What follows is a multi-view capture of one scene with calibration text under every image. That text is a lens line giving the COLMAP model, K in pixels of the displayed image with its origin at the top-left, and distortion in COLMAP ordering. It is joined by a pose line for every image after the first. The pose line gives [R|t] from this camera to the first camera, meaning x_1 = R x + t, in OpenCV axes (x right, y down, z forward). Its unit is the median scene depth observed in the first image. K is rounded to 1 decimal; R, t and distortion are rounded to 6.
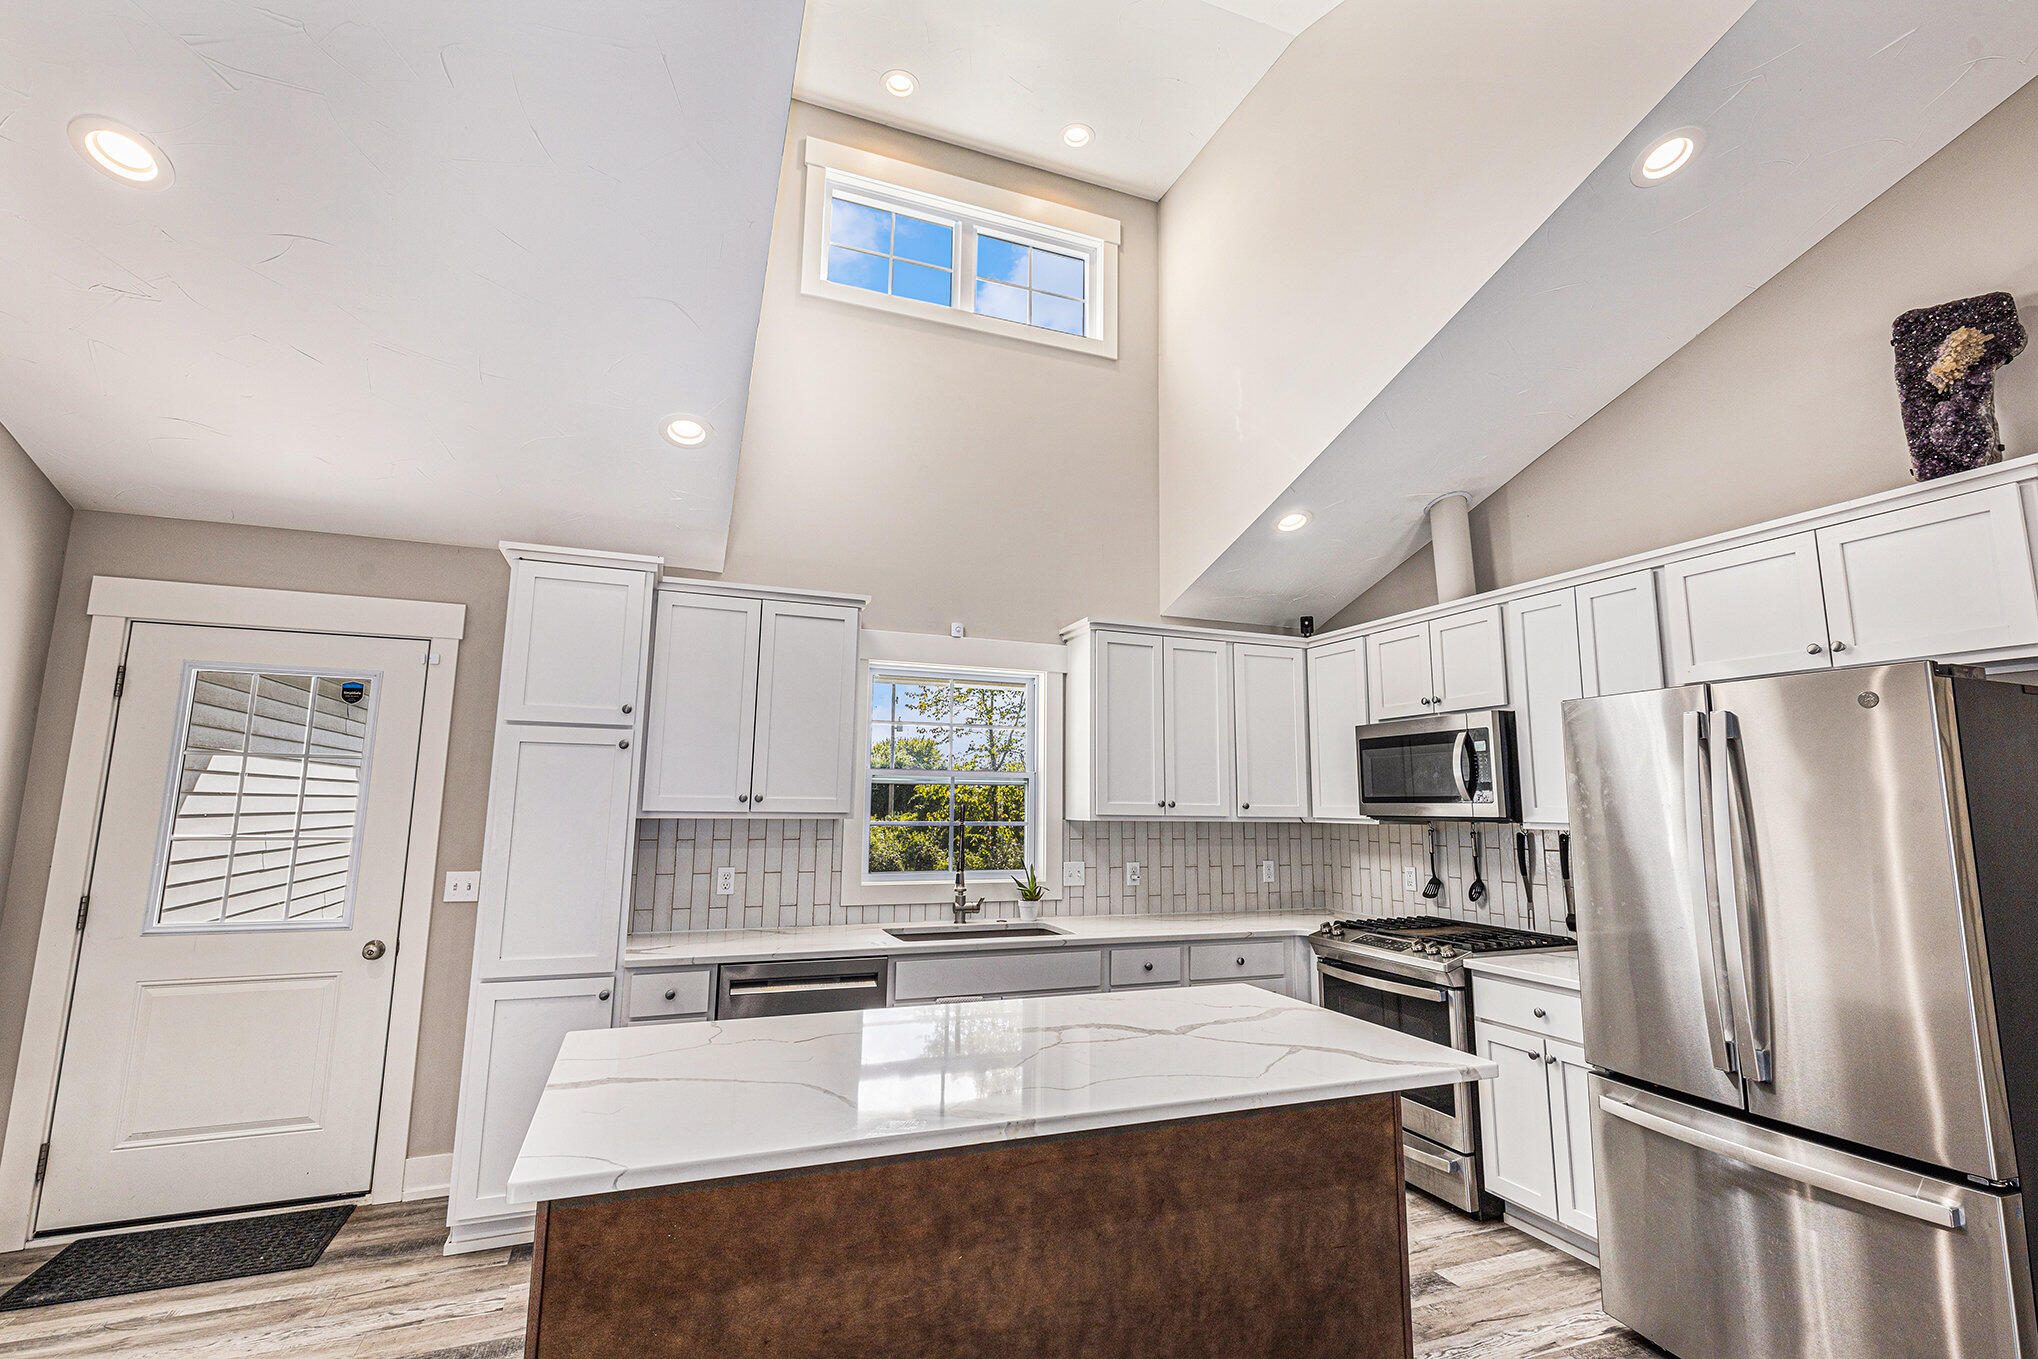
lens RADIAL K [[919.7, 0, 1022.4], [0, 919.7, 682.0], [0, 0, 1]] dist [0.009179, -0.002195]
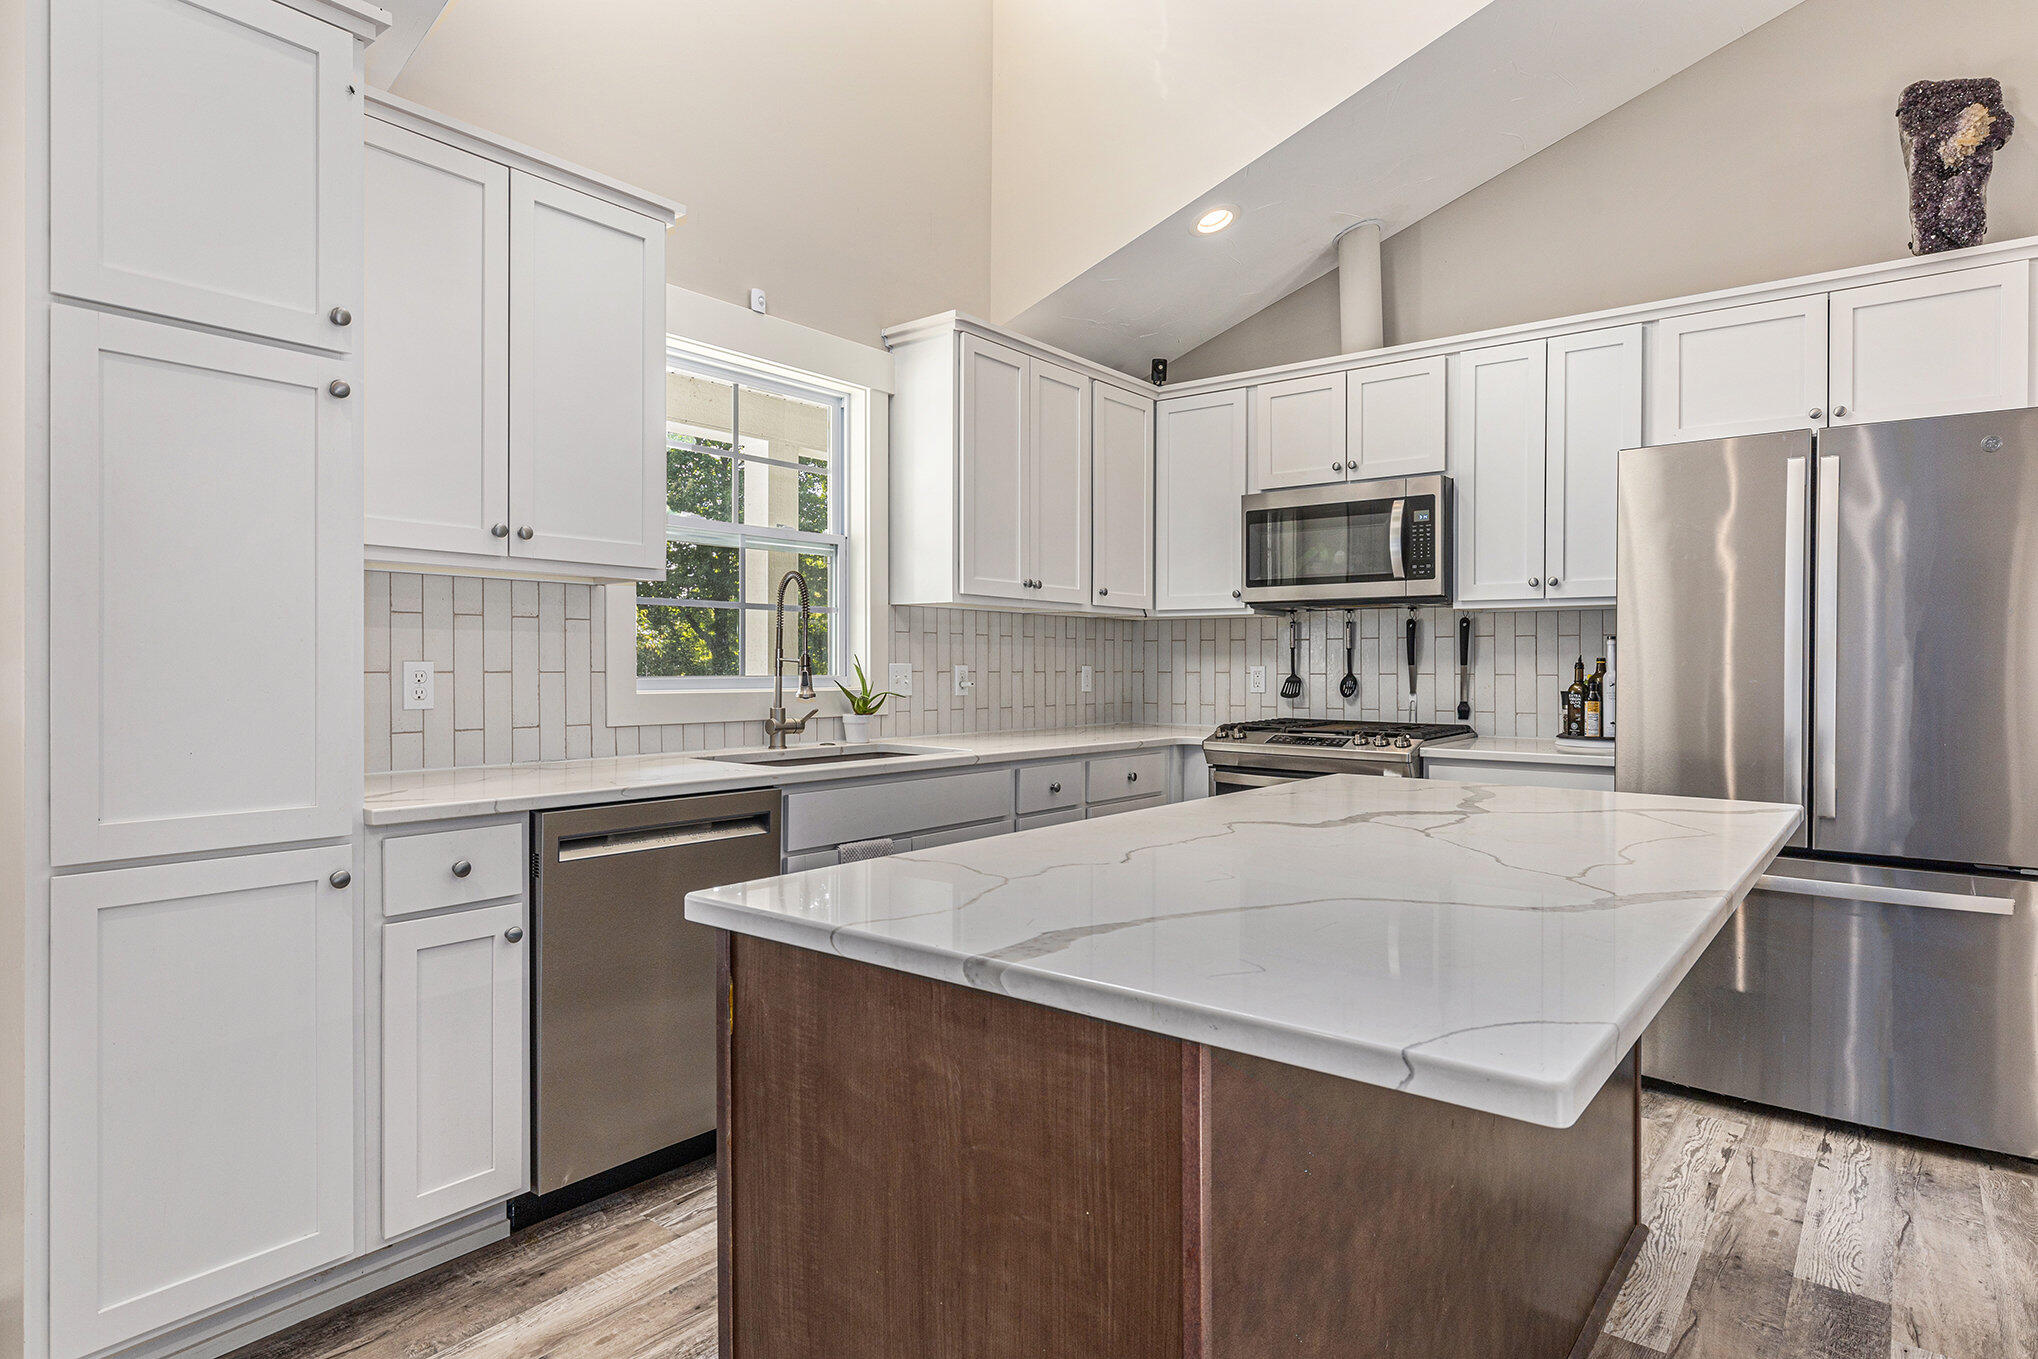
lens RADIAL K [[1122.3, 0, 1029.5], [0, 1122.3, 684.0], [0, 0, 1]] dist [0.004326, -0.002084]
pose [[0.863561, -0.014926, 0.504023, -0.329717], [-0.064918, 0.987953, 0.140482, 0.090655], [-0.500048, -0.154035, 0.852189, 0.220625]]
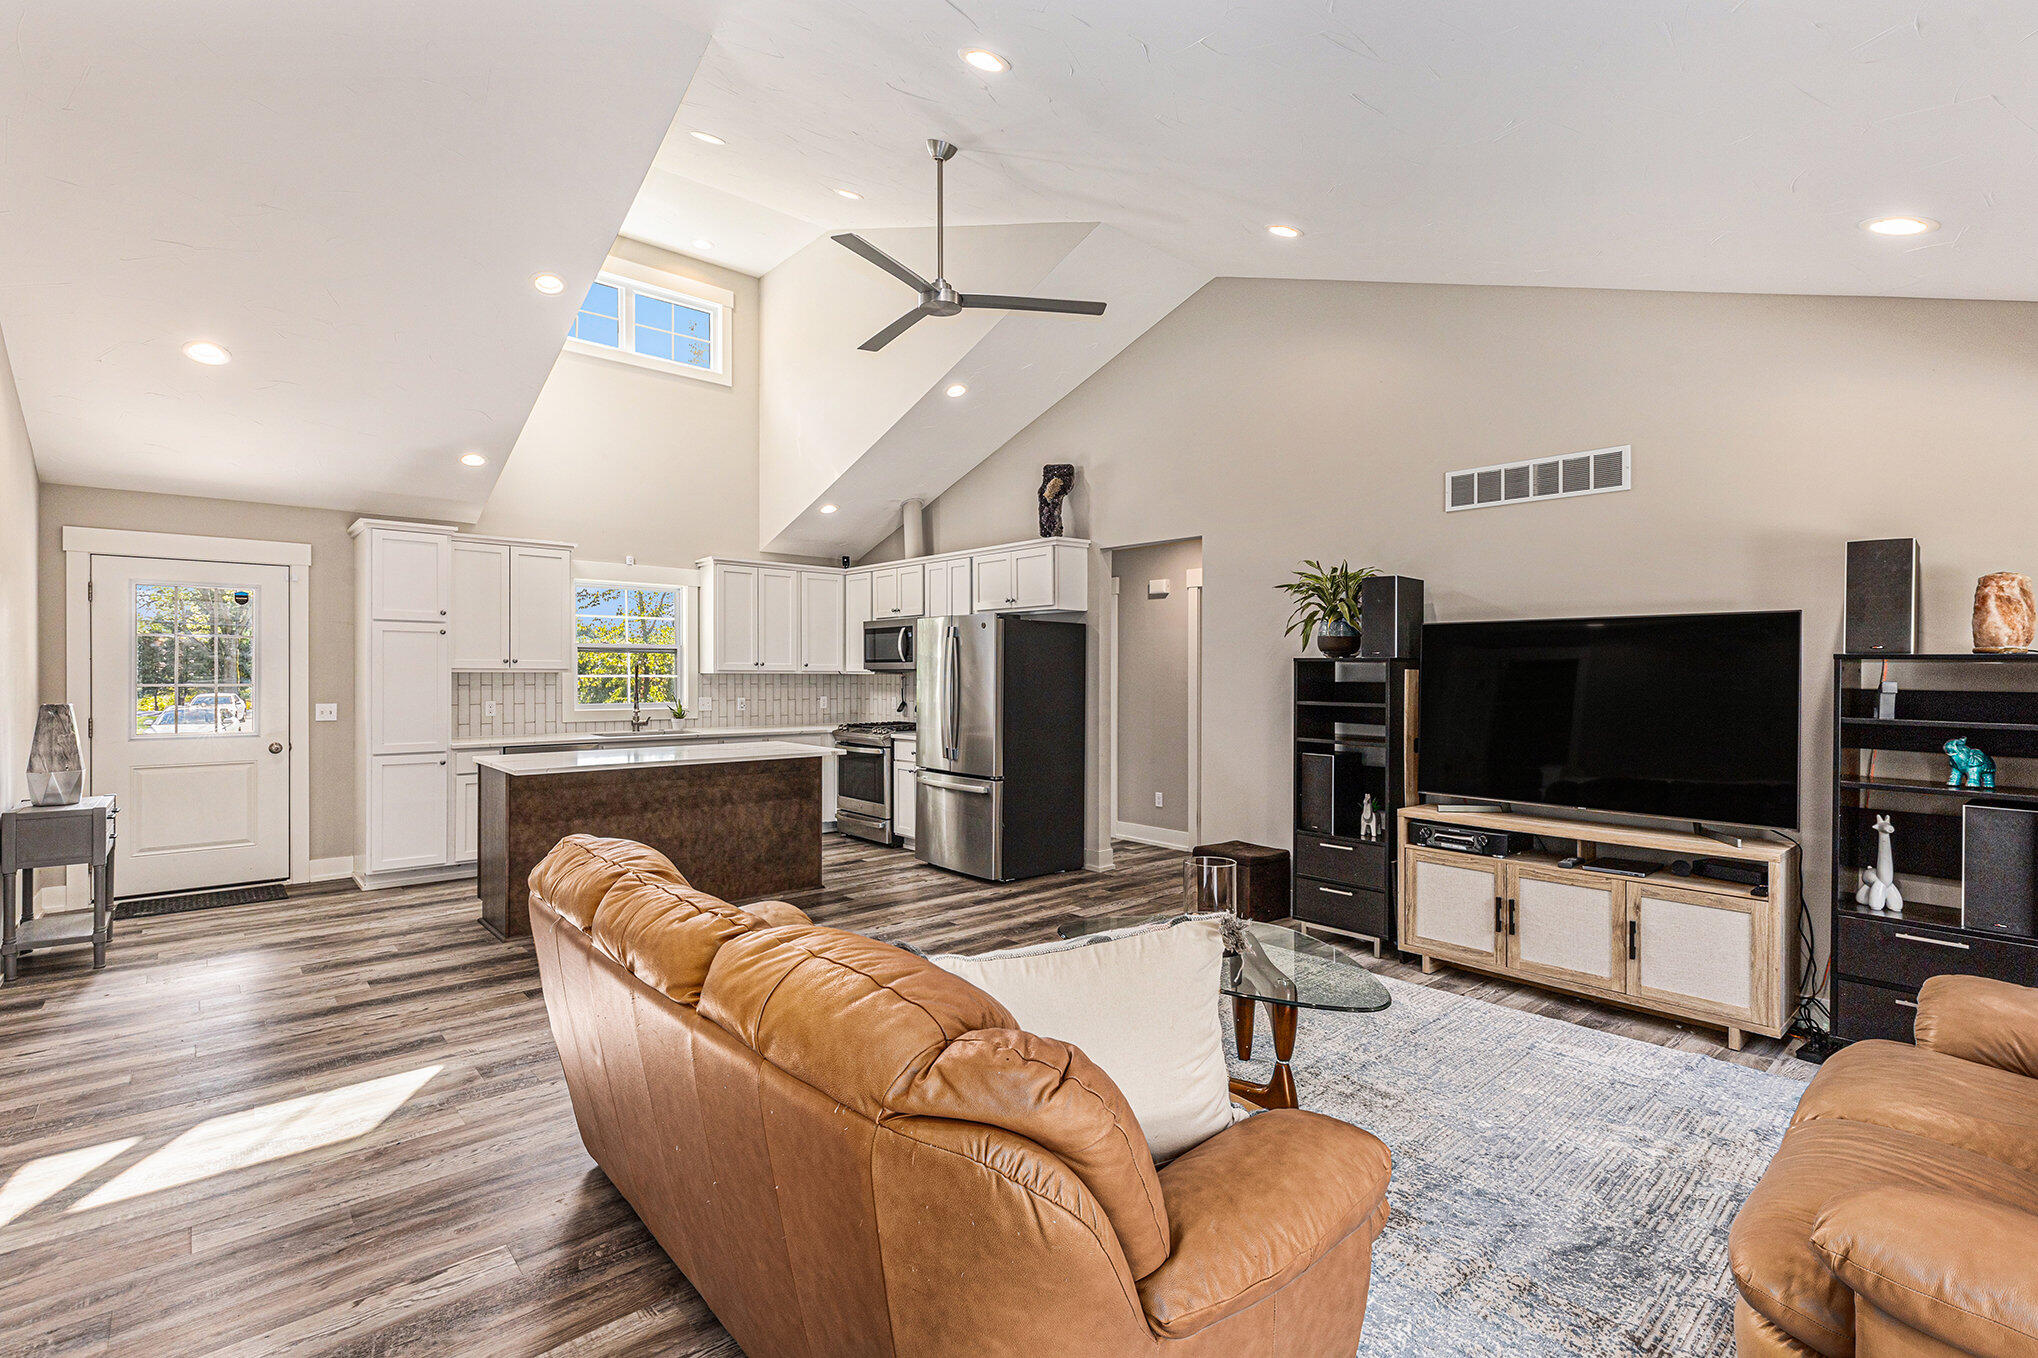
lens RADIAL K [[919.7, 0, 1000.1], [0, 919.7, 693.8], [0, 0, 1]] dist [0.009179, -0.002195]
pose [[0.943321, -0.014509, 0.331565, 0.005917], [-0.038700, 0.987420, 0.153313, -0.108001], [-0.329618, -0.157455, 0.930892, -0.878309]]
